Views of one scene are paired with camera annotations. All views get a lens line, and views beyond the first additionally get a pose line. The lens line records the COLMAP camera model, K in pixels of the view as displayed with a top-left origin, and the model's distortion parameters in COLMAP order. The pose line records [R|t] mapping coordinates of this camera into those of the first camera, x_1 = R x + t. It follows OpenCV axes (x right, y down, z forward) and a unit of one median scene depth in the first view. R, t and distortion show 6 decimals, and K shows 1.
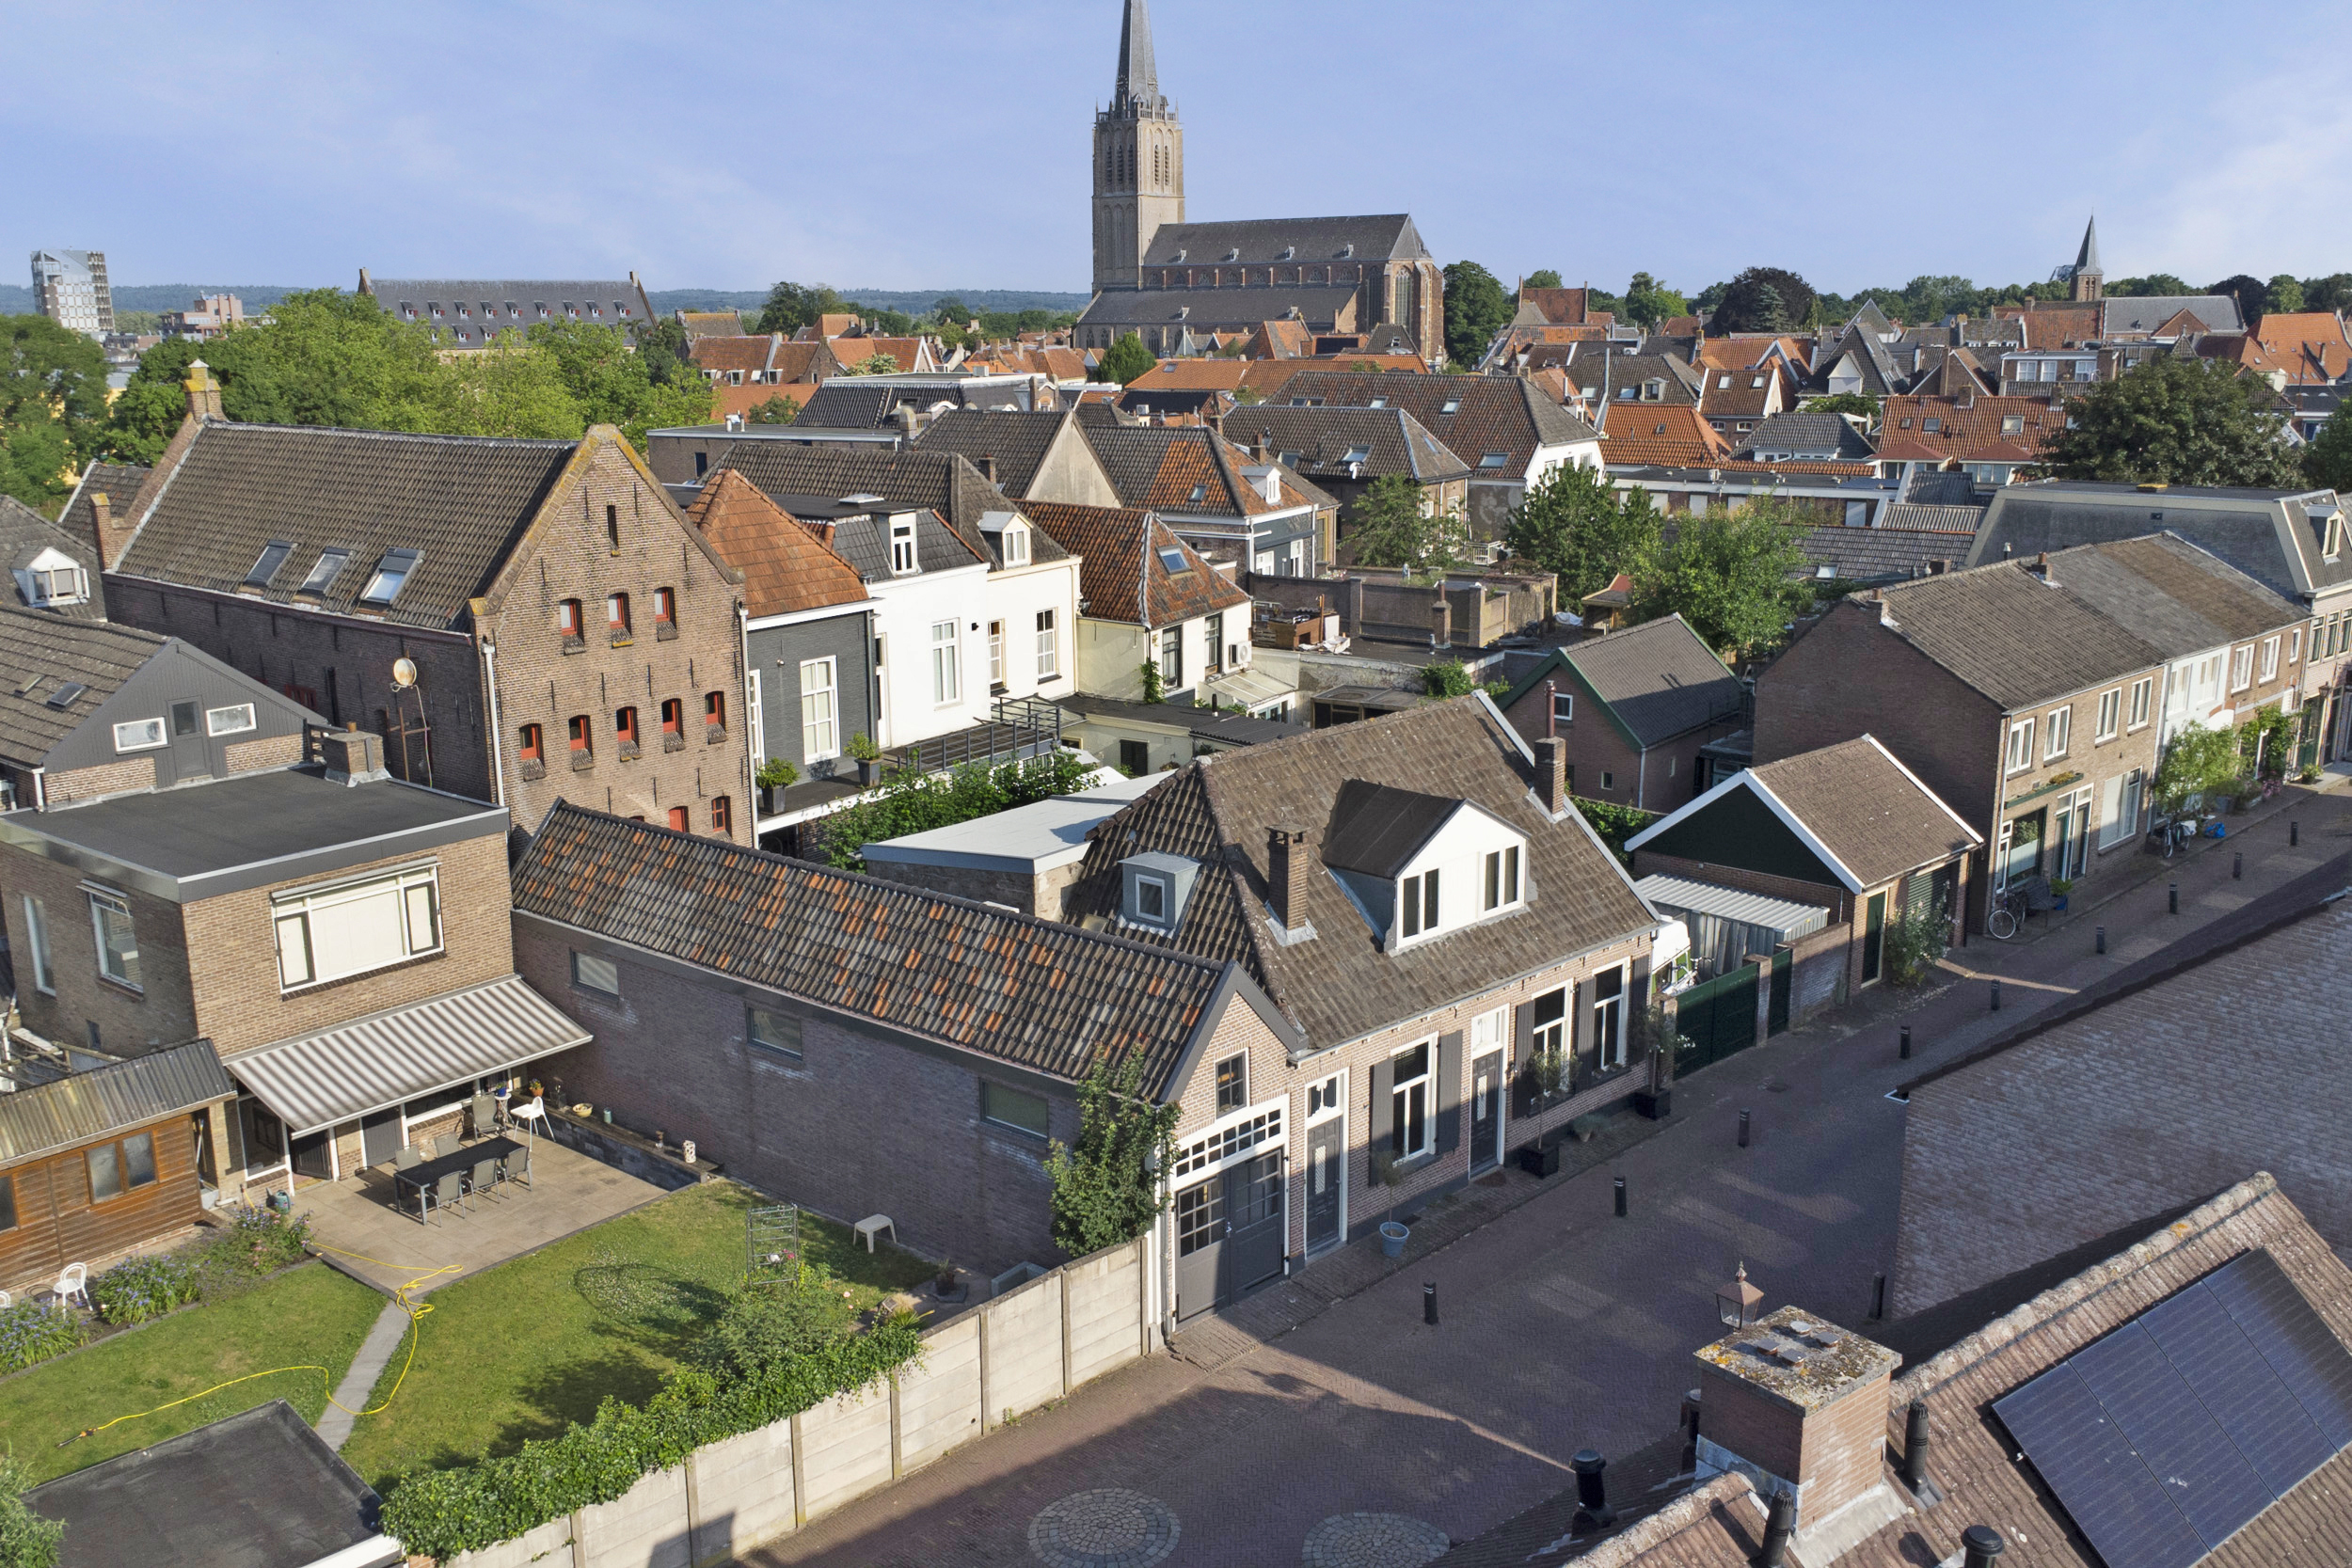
lens RADIAL K [[2008.0, 0, 1174.4], [0, 2008.0, 787.6], [0, 0, 1]] dist [0.001515, 0.058380]
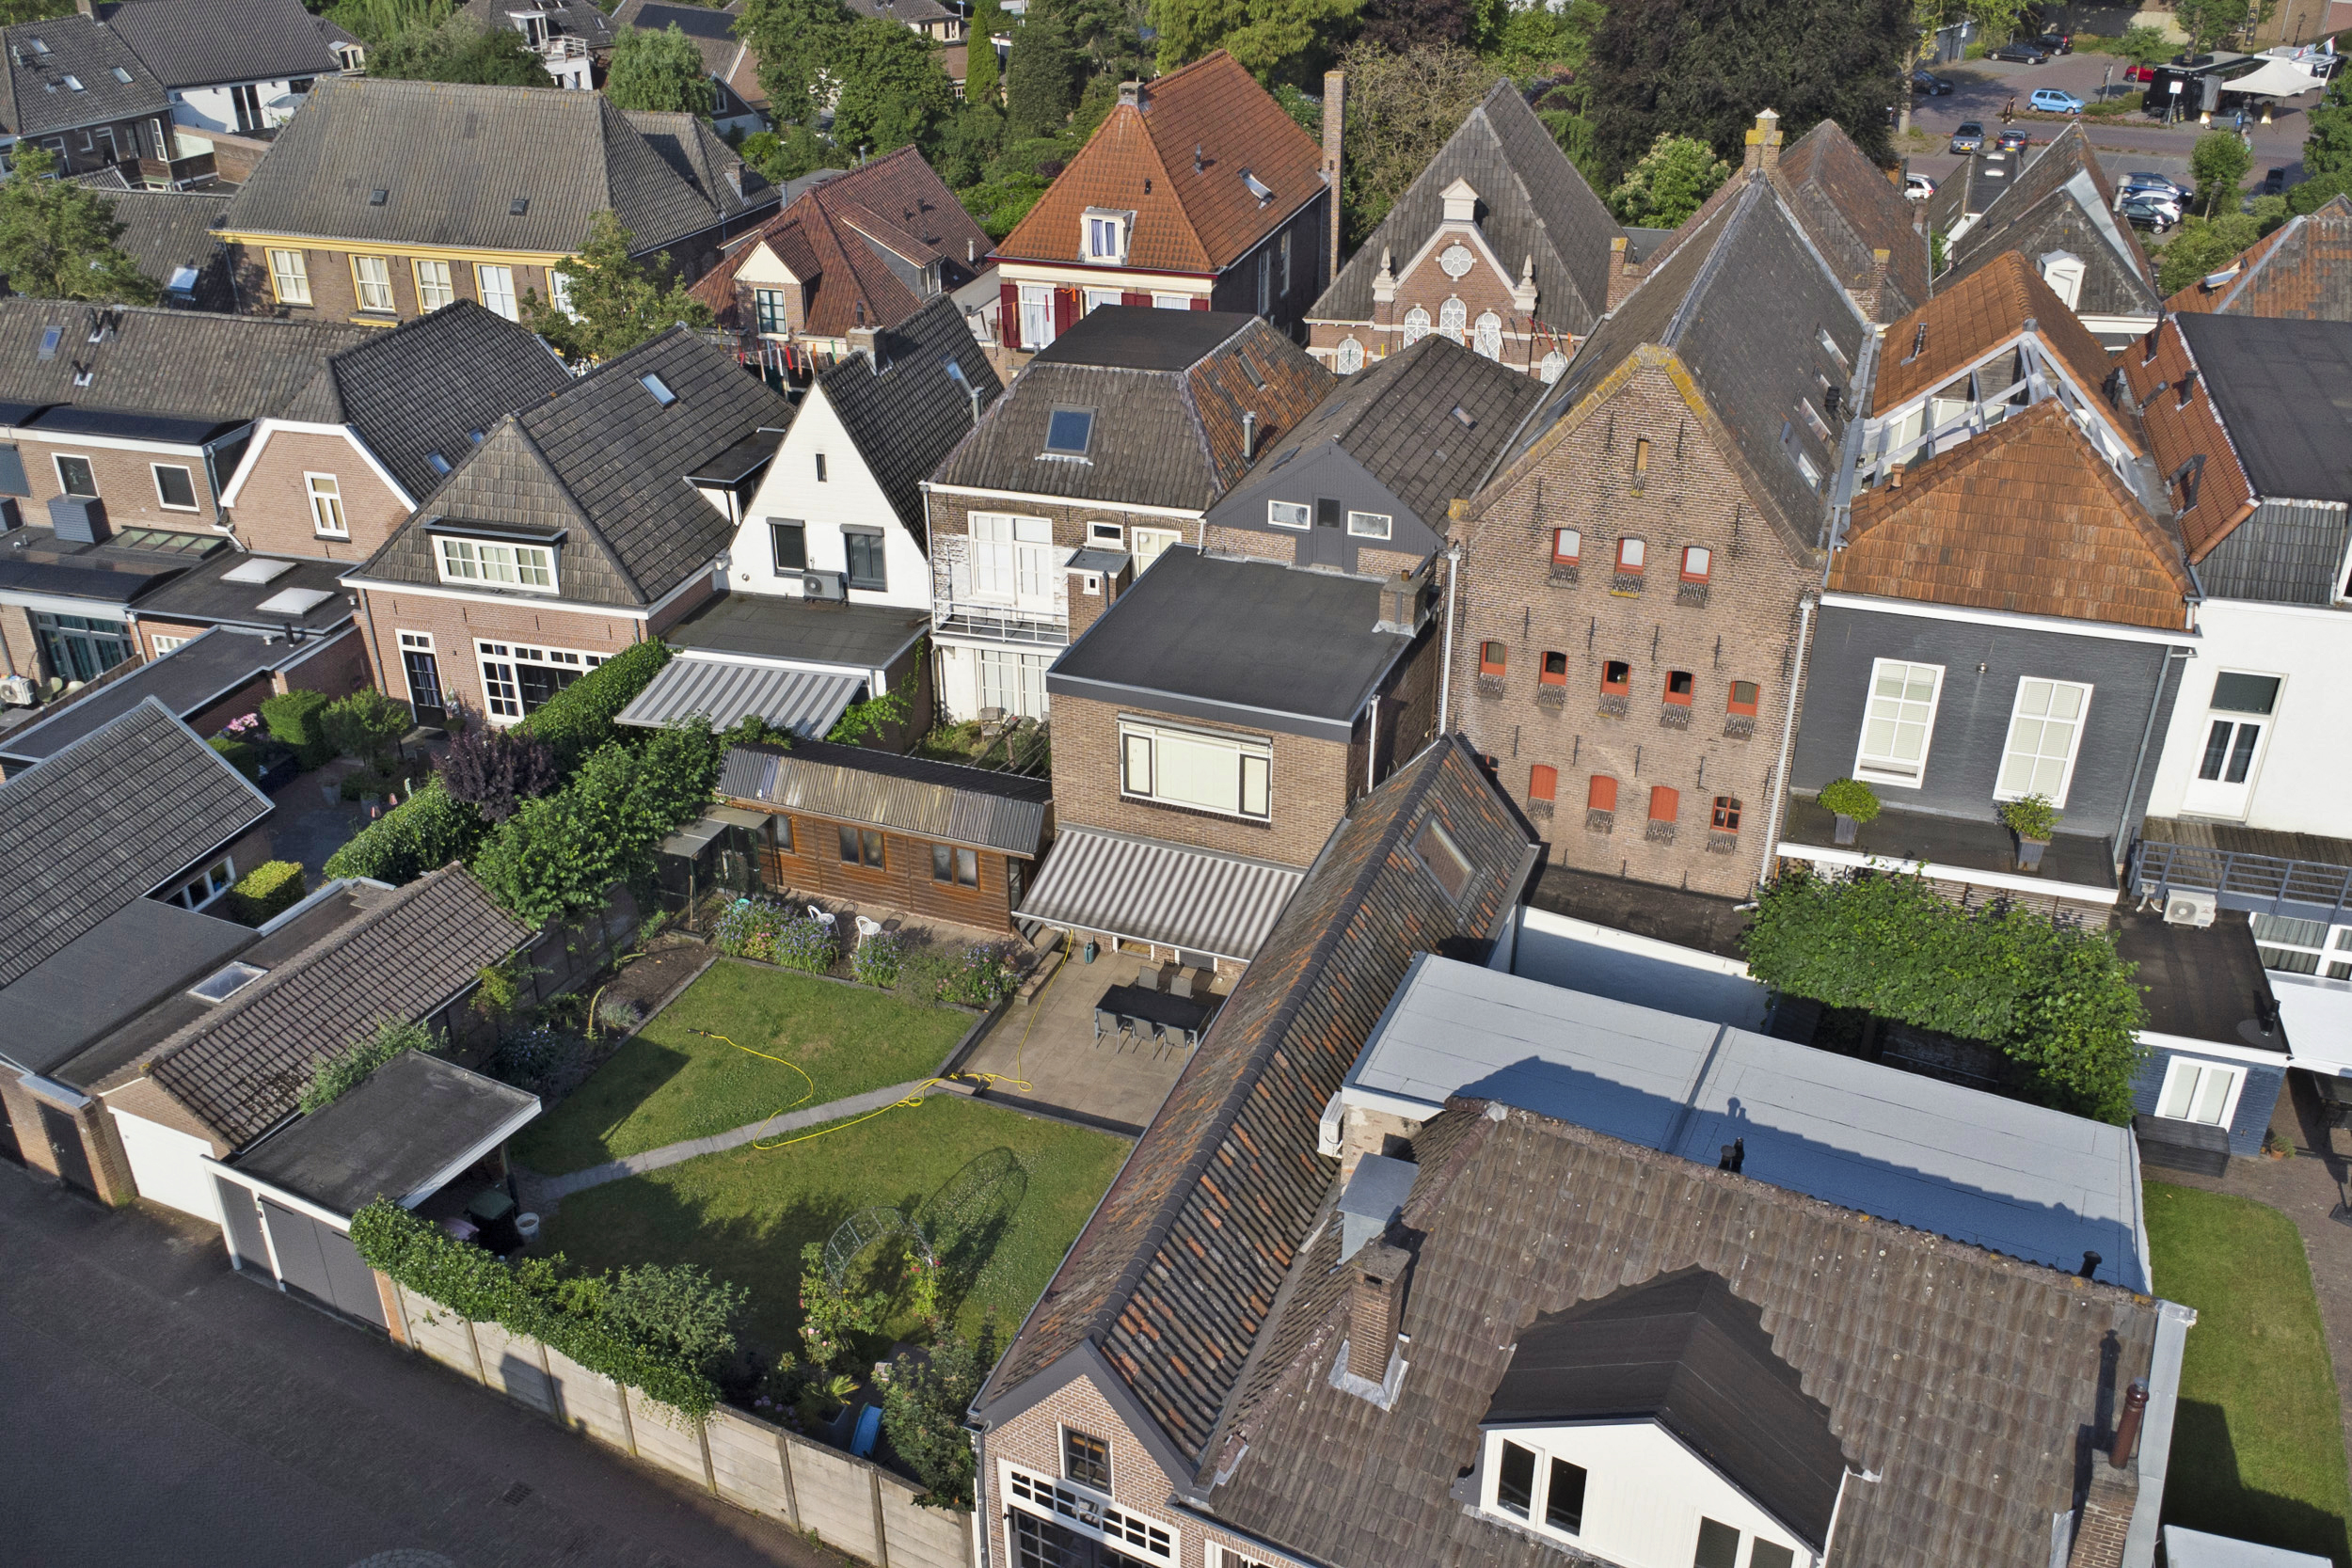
lens RADIAL K [[2009.0, 0, 1176.0], [0, 2009.0, 784.0], [0, 0, 1]] dist [0.015700, 0.008261]
pose [[0.313753, 0.457555, -0.831987, 0.443790], [-0.221046, 0.887356, 0.404646, -0.324048], [0.923416, 0.056948, 0.379551, 0.532584]]
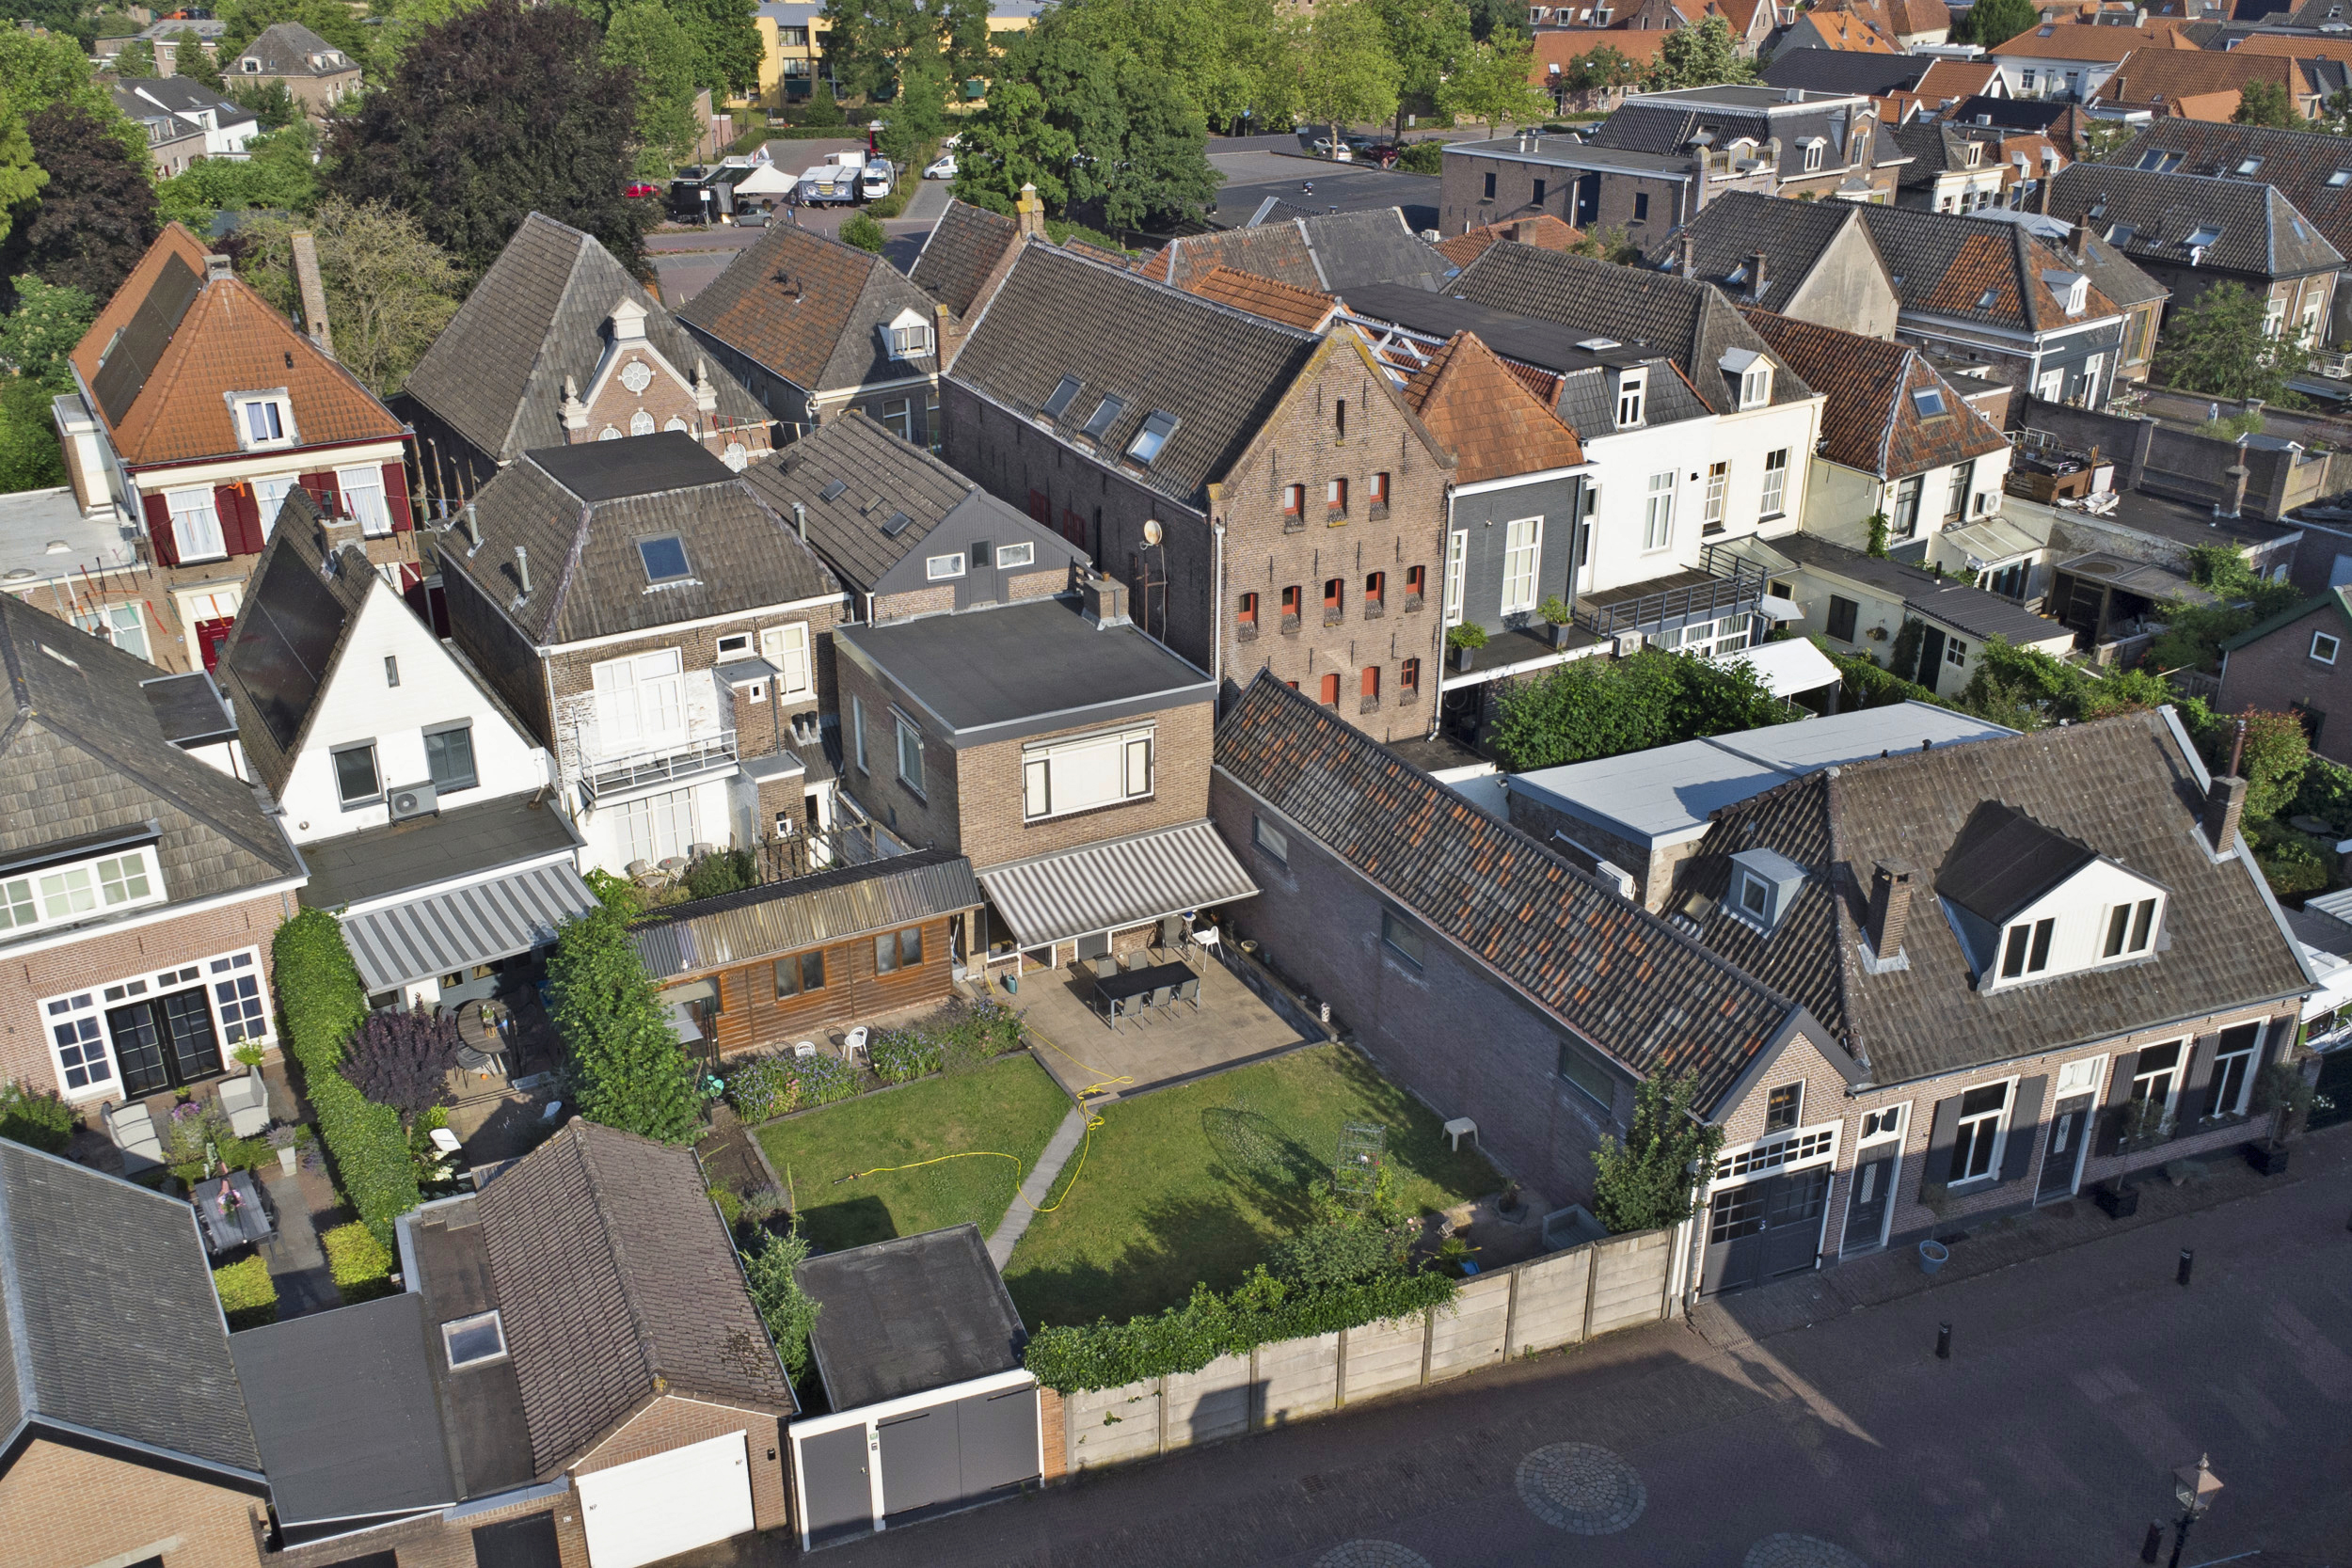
lens RADIAL K [[2008.0, 0, 1174.4], [0, 2008.0, 787.6], [0, 0, 1]] dist [0.001515, 0.058380]
pose [[0.921552, 0.170399, -0.348864, 0.055984], [-0.100425, 0.972580, 0.209767, -0.162912], [0.375043, -0.158276, 0.913396, -0.069342]]
